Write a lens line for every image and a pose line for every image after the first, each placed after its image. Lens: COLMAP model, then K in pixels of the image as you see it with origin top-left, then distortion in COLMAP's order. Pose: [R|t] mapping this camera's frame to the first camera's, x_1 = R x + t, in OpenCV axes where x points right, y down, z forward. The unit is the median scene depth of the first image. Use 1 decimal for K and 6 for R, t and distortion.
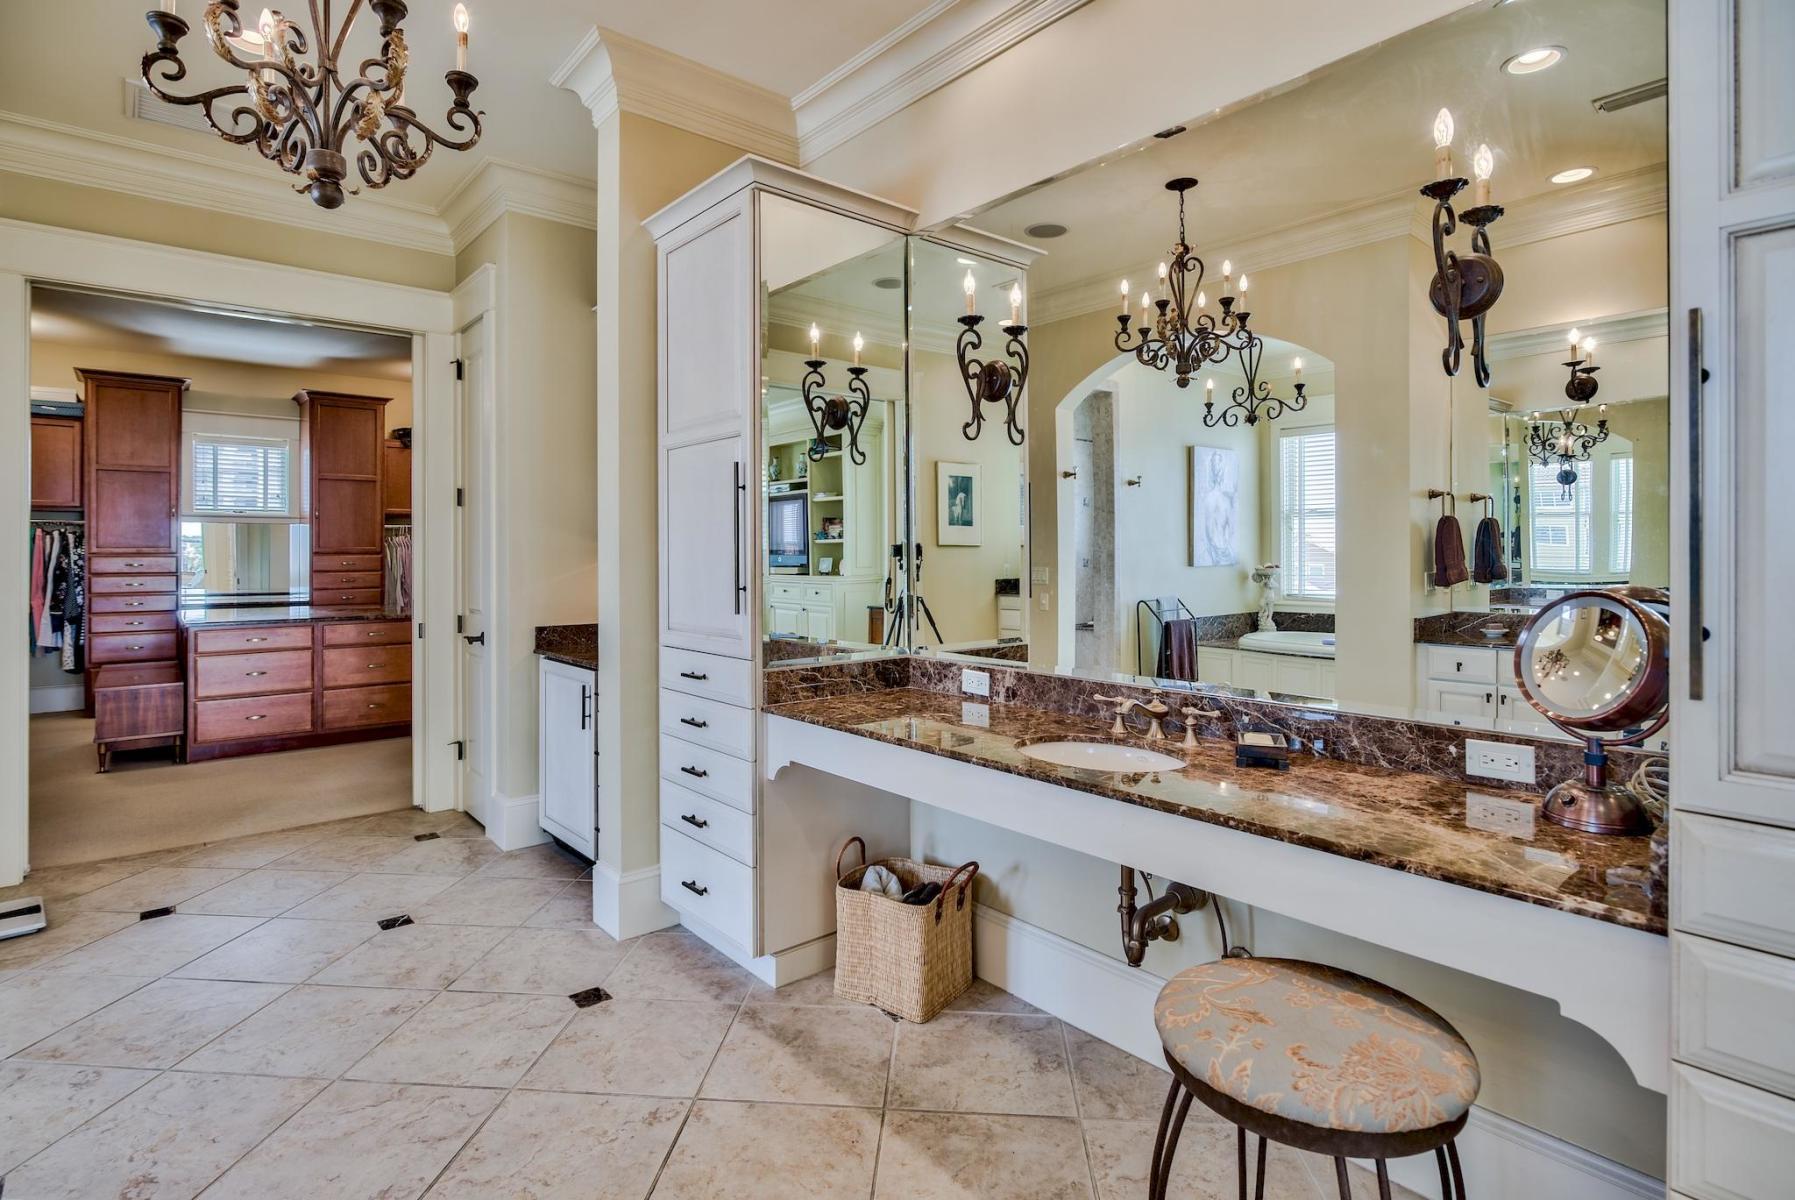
lens RADIAL K [[913.5, 0, 890.5], [0, 913.5, 548.9], [0, 0, 1]] dist [-0.001171, -0.000686]
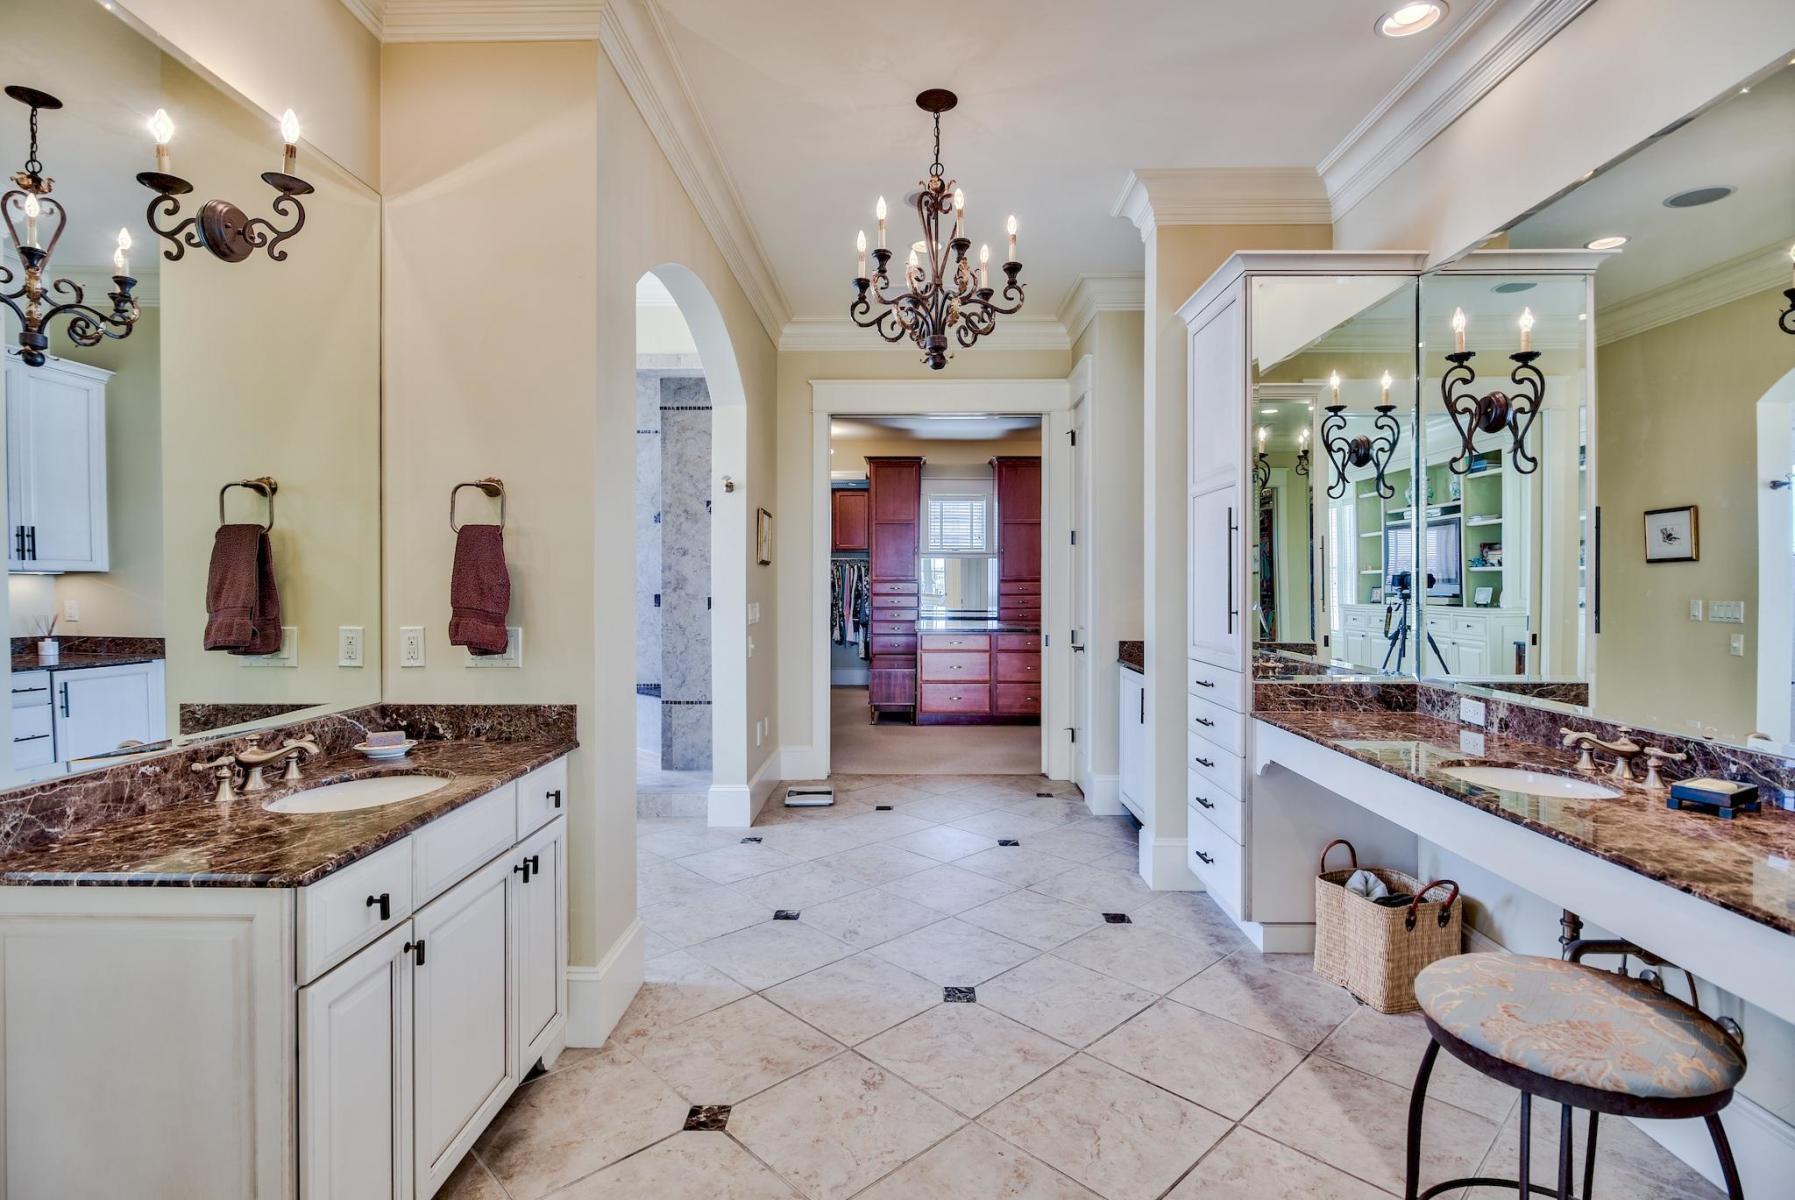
lens RADIAL K [[882.8, 0, 861.9], [0, 882.8, 585.8], [0, 0, 1]] dist [0.001394, 0.000033]
pose [[0.729403, 0.007365, -0.684044, 0.118537], [-0.000365, 0.999946, 0.010376, -0.001518], [0.684084, -0.007319, 0.729367, -0.078642]]
